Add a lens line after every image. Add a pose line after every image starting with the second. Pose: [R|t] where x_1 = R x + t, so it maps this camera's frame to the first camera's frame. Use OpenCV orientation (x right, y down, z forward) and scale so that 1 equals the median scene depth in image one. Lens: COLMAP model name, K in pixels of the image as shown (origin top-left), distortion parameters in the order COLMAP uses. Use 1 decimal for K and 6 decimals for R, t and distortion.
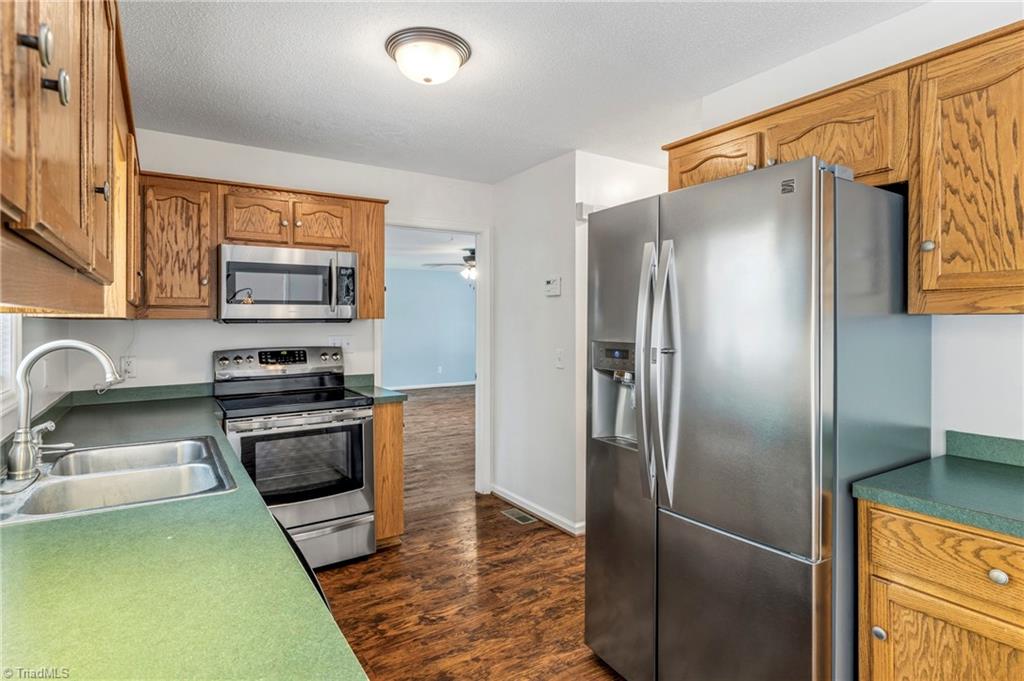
lens RADIAL K [[536.6, 0, 518.6], [0, 536.6, 322.1], [0, 0, 1]] dist [-0.000213, 0.001074]
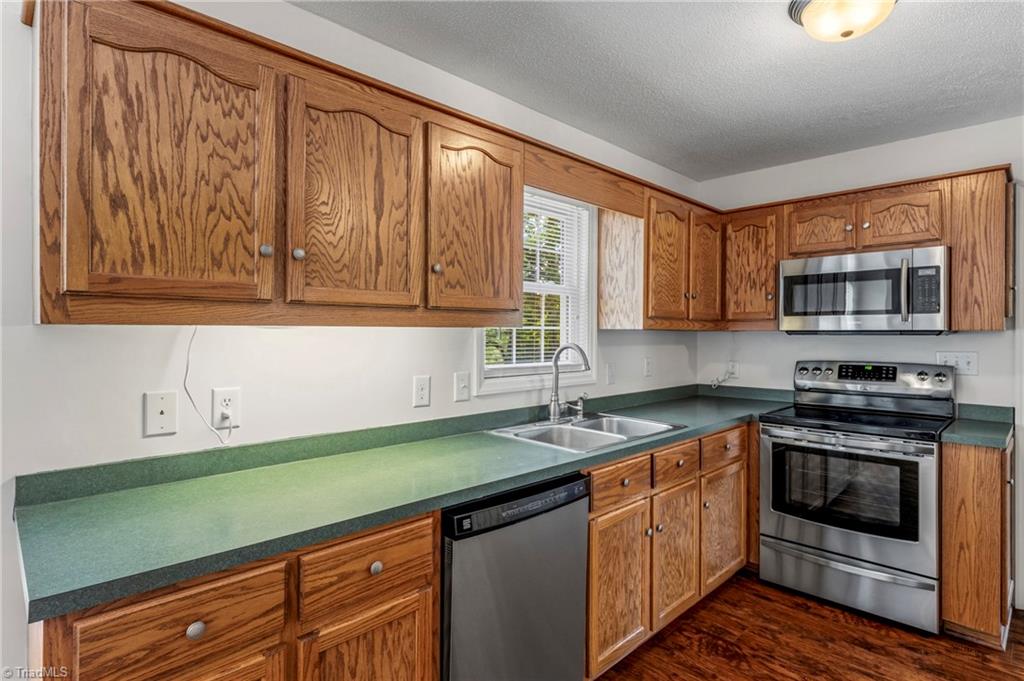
lens RADIAL K [[536.6, 0, 513.7], [0, 536.6, 333.6], [0, 0, 1]] dist [-0.000213, 0.001074]
pose [[0.200515, 0.007595, -0.979661, 0.387952], [-0.005378, 0.999963, 0.006651, -0.004398], [0.979676, 0.003935, 0.200548, 0.263483]]
